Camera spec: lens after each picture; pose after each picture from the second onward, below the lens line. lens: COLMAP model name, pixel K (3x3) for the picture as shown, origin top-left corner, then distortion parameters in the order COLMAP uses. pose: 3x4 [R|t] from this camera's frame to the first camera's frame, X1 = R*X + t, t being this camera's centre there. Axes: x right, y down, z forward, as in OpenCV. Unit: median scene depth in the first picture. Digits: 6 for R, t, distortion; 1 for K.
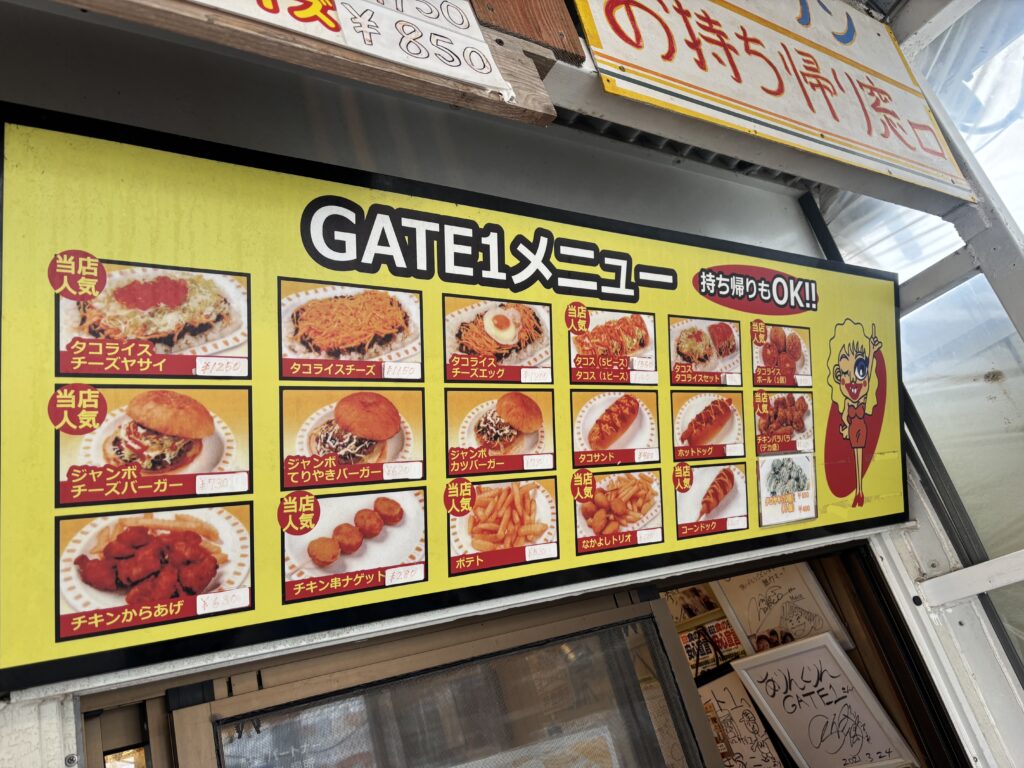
lens RADIAL K [[789.8, 0, 512.9], [0, 789.8, 383.5], [0, 0, 1]] dist [0.022200, -0.025313]
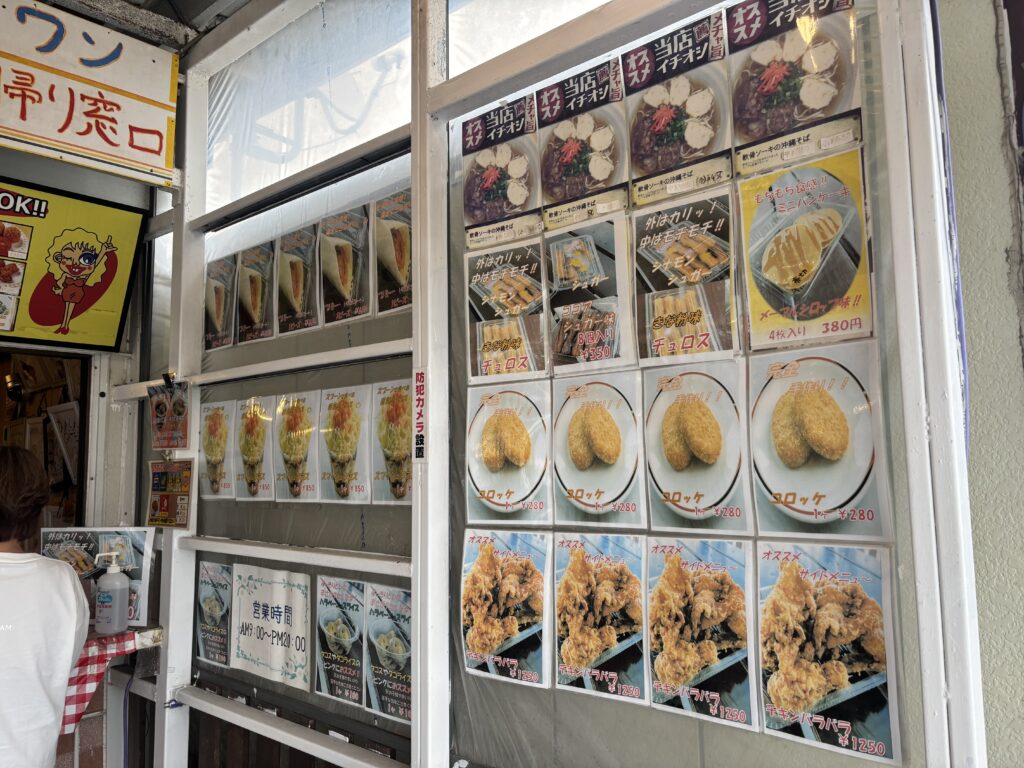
lens RADIAL K [[789.8, 0, 511.2], [0, 789.8, 387.9], [0, 0, 1]] dist [0.022200, -0.025313]
pose [[0.937093, 0.274676, 0.215429, 1.055608], [-0.320000, 0.922532, 0.215721, -0.444135], [-0.139486, -0.271088, 0.952394, -0.865349]]
